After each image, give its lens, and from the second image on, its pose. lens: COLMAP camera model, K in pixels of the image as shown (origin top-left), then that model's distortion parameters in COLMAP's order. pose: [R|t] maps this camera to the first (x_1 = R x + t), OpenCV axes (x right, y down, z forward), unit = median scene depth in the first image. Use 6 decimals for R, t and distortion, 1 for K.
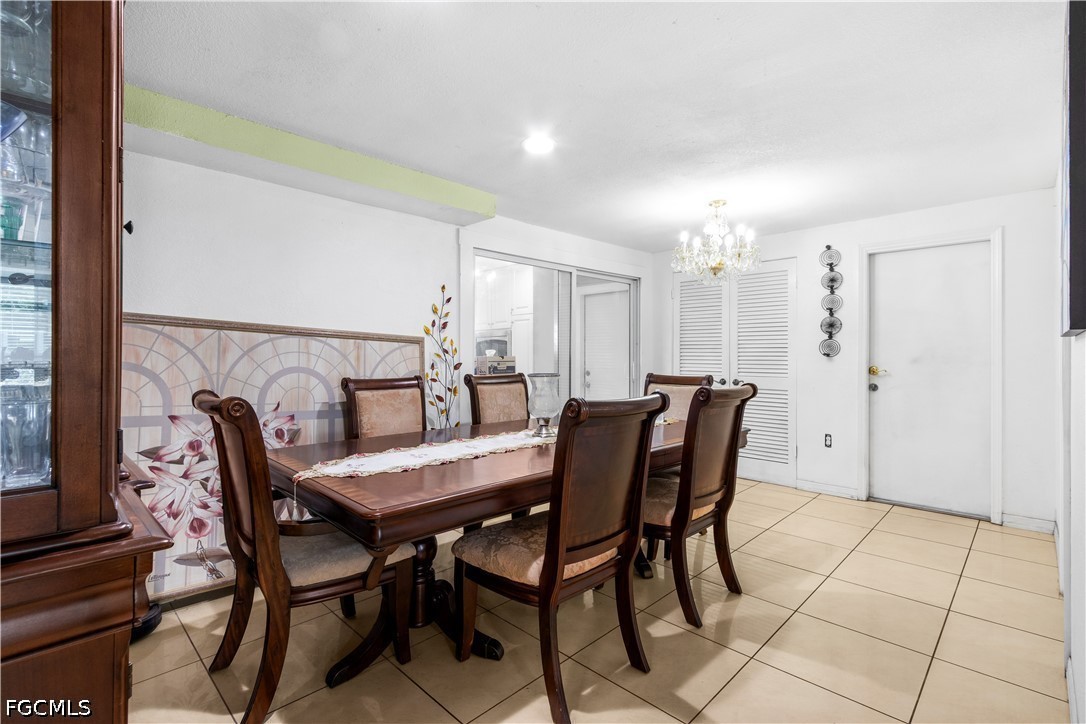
lens RADIAL K [[504.7, 0, 540.4], [0, 504.7, 354.3], [0, 0, 1]] dist [0.002453, 0.000345]
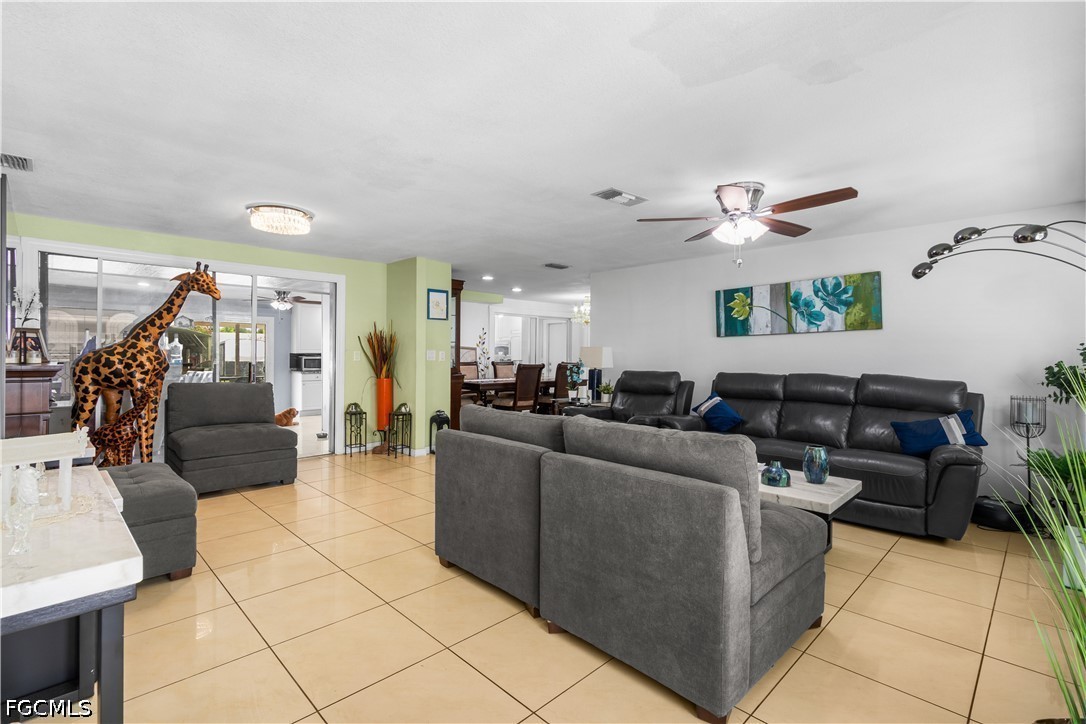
lens RADIAL K [[504.7, 0, 540.4], [0, 504.7, 354.3], [0, 0, 1]] dist [0.002453, 0.000345]
pose [[0.999834, 0.012734, -0.013008, 0.146178], [-0.012709, 0.999917, 0.001992, -0.007092], [0.013032, -0.001826, 0.999913, -1.690900]]
